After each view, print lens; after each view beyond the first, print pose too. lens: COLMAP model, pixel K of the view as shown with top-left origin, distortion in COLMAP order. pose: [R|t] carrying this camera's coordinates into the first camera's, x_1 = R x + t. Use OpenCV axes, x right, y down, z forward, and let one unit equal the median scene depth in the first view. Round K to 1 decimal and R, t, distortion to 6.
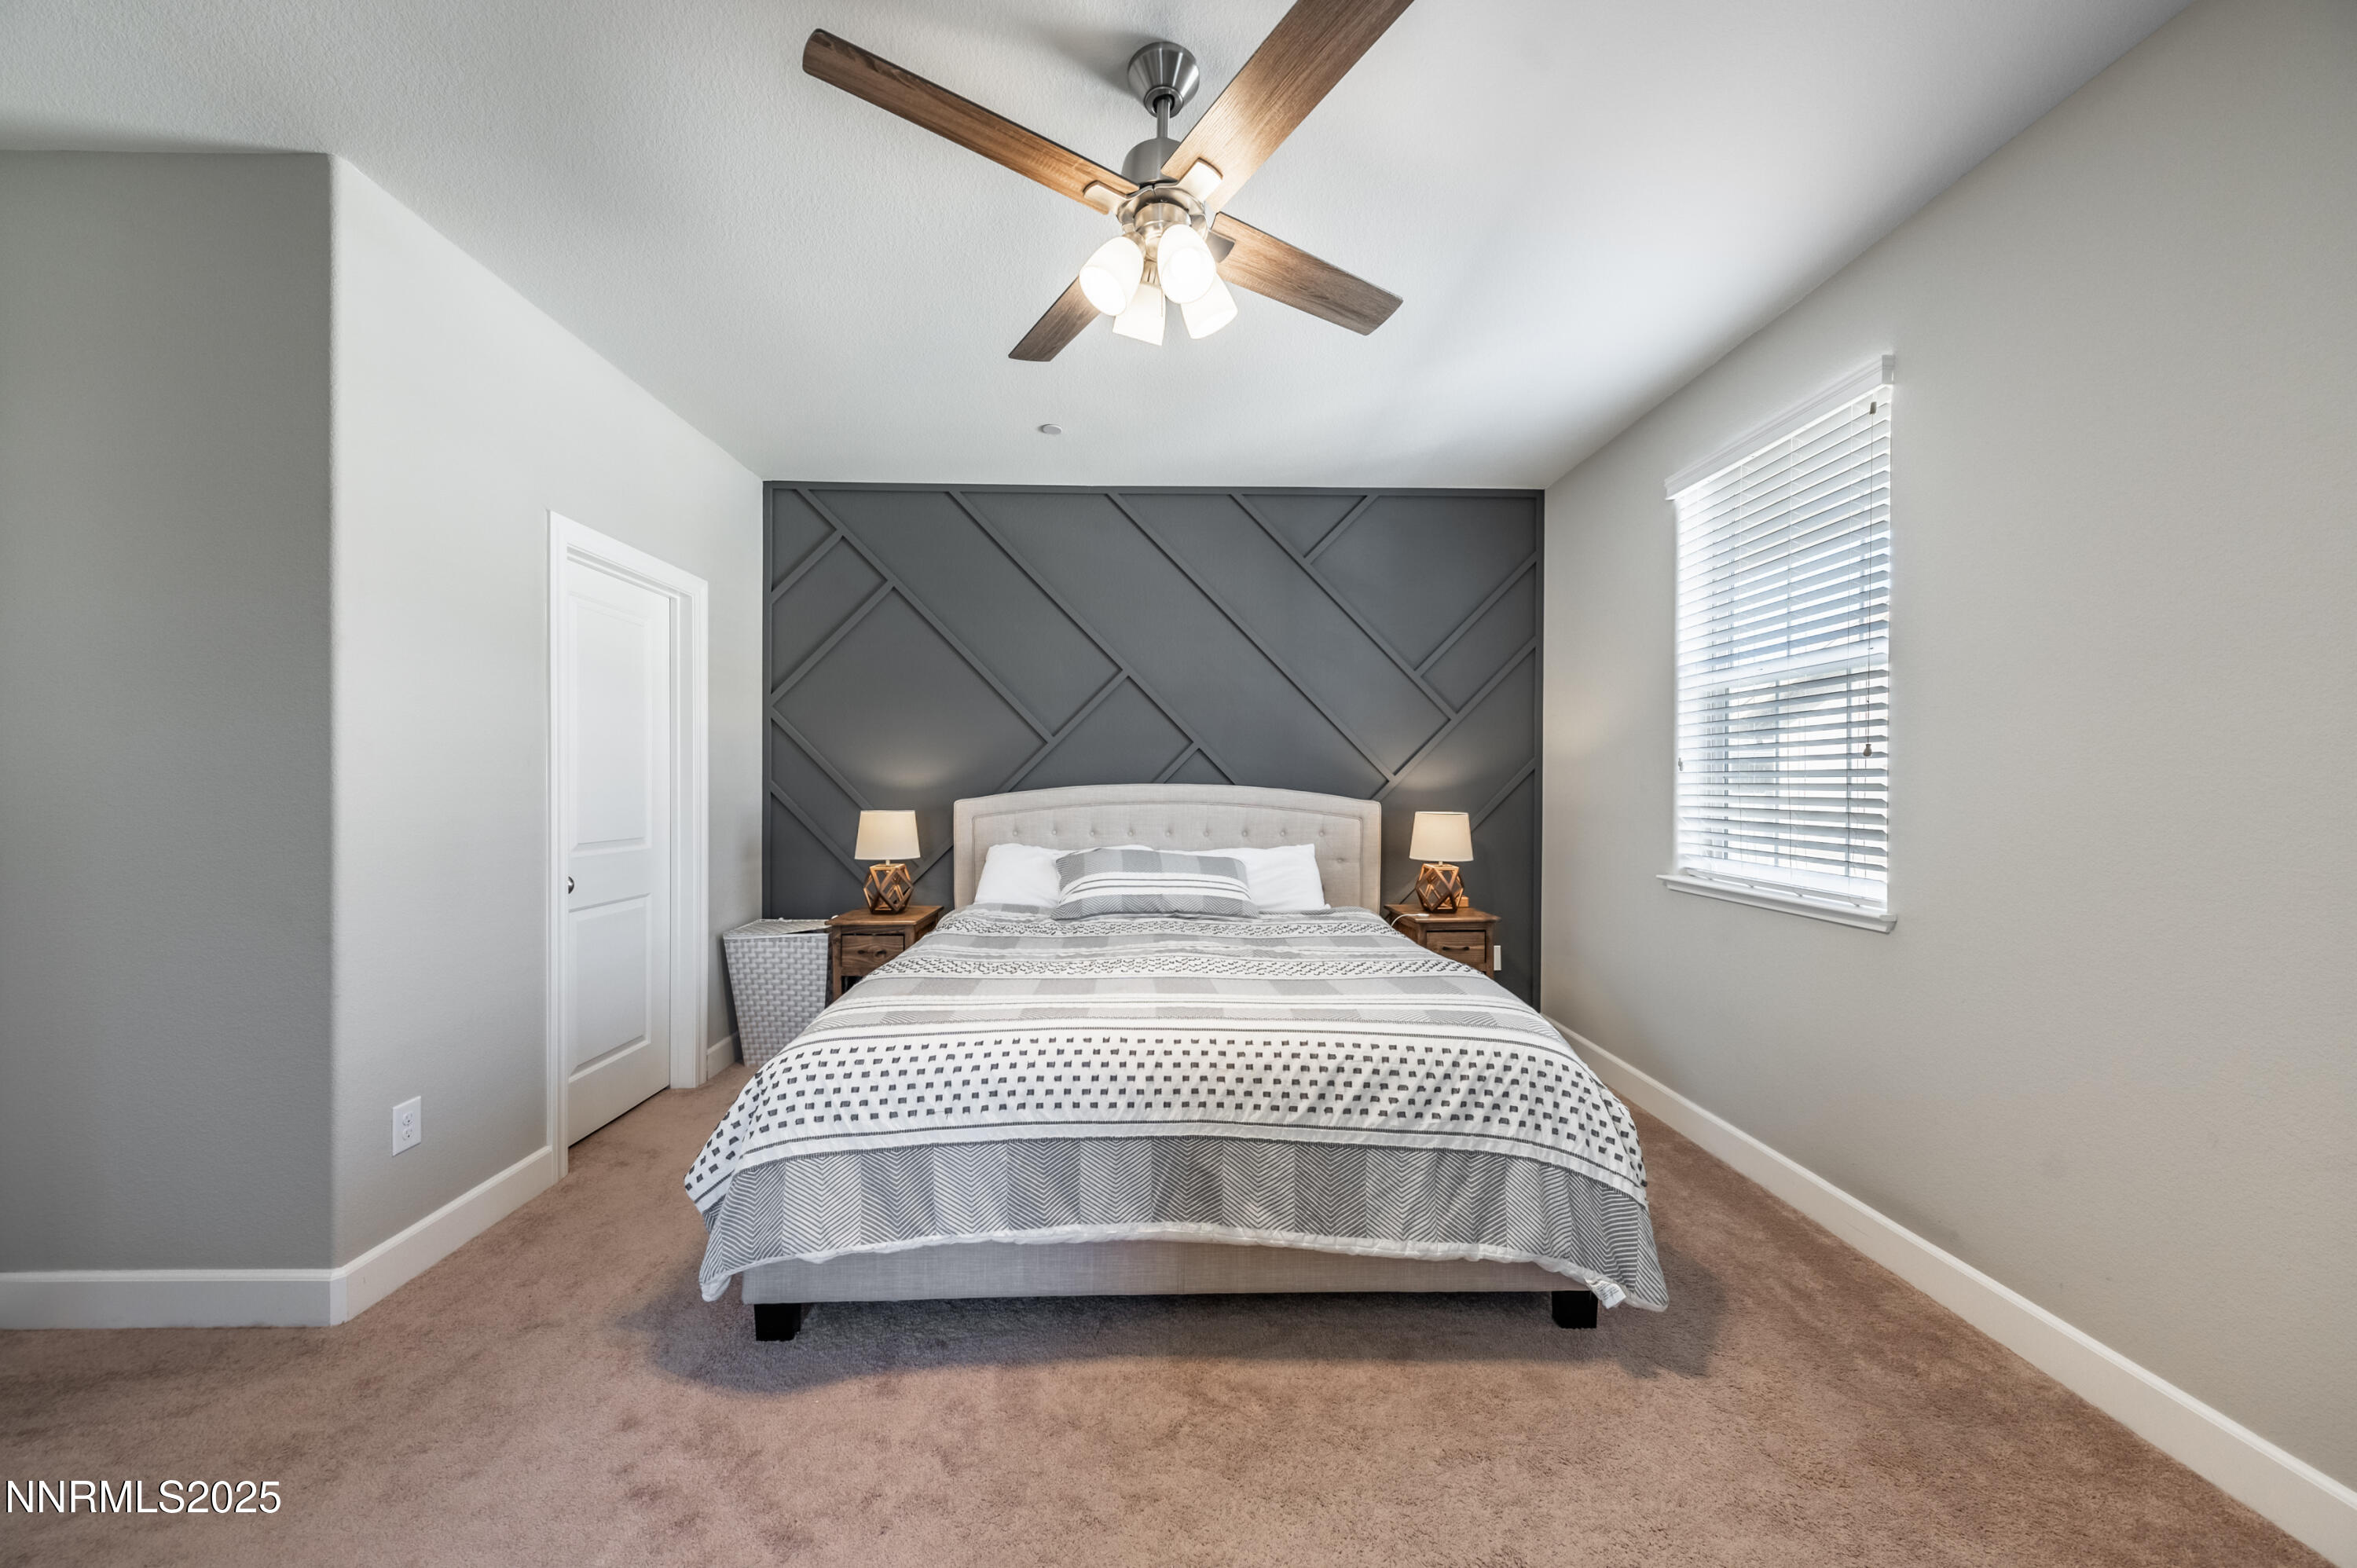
lens RADIAL K [[816.9, 0, 1167.2], [0, 816.9, 791.3], [0, 0, 1]] dist [0.005507, -0.000118]
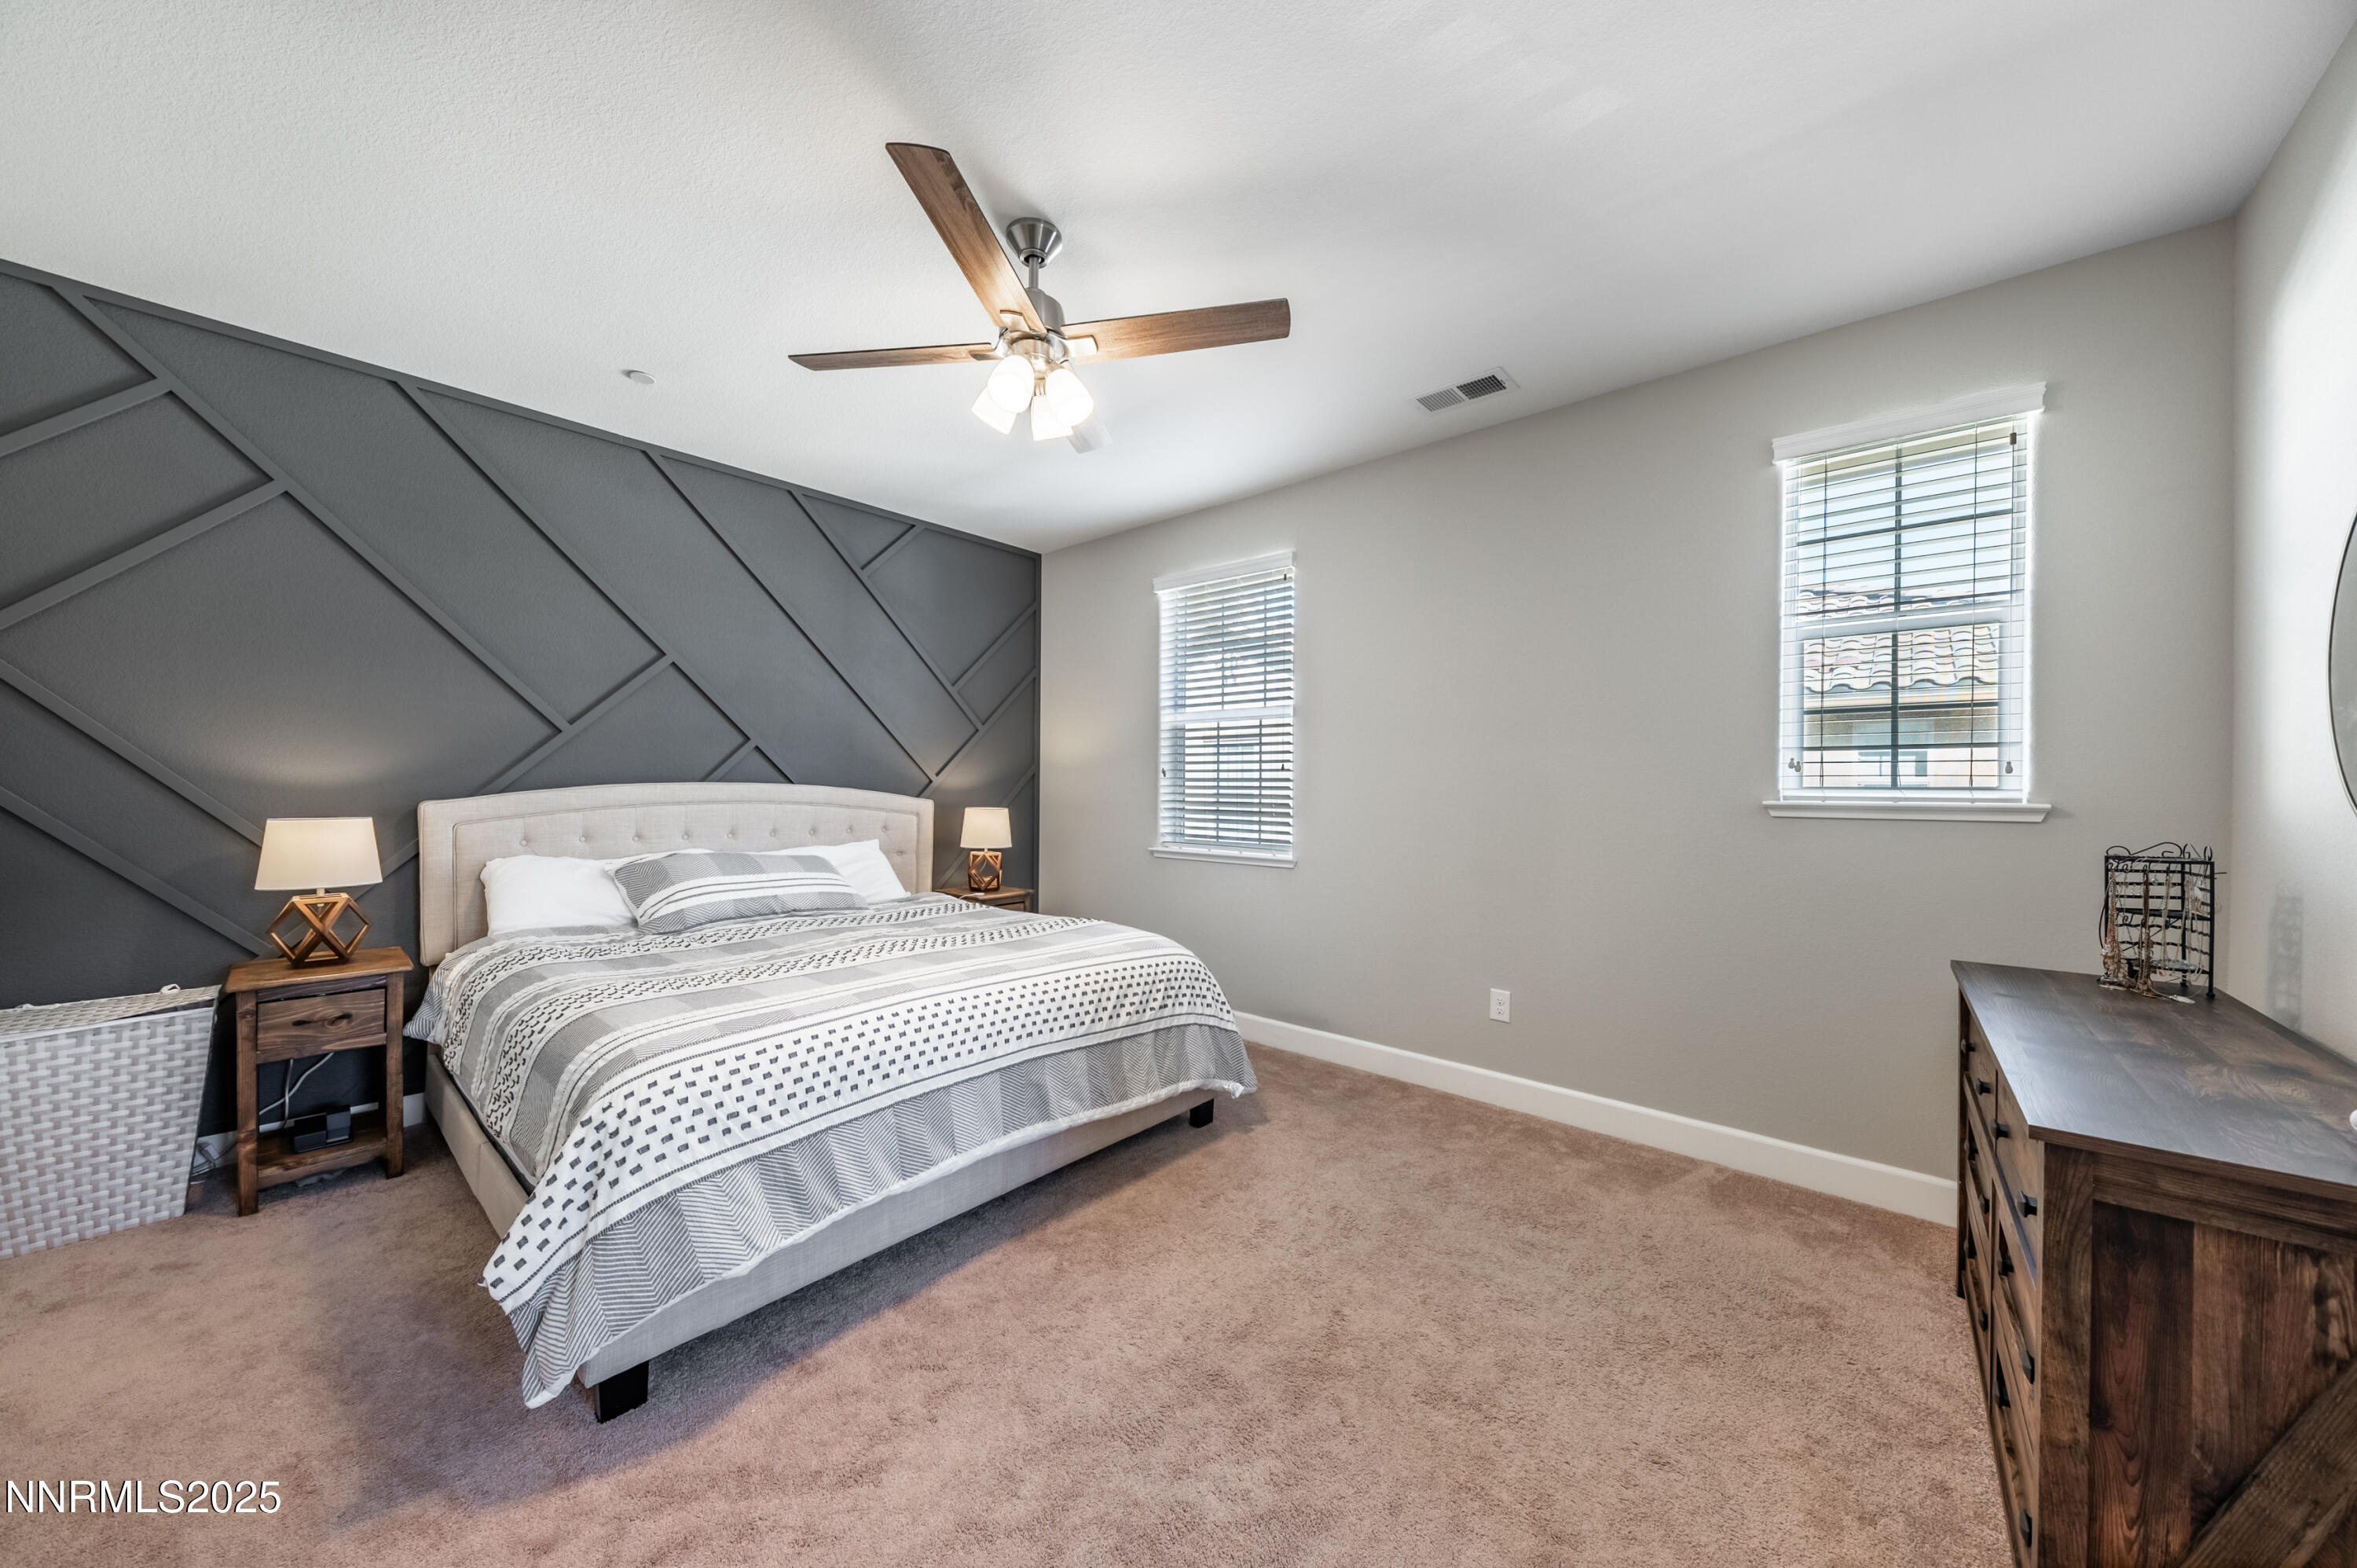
lens RADIAL K [[816.9, 0, 1170.9], [0, 816.9, 792.7], [0, 0, 1]] dist [0.005507, -0.000118]
pose [[0.676561, -0.002093, 0.736383, -0.739053], [-0.000431, 0.999995, 0.003238, -0.001247], [-0.736386, -0.002508, 0.676557, -0.030614]]
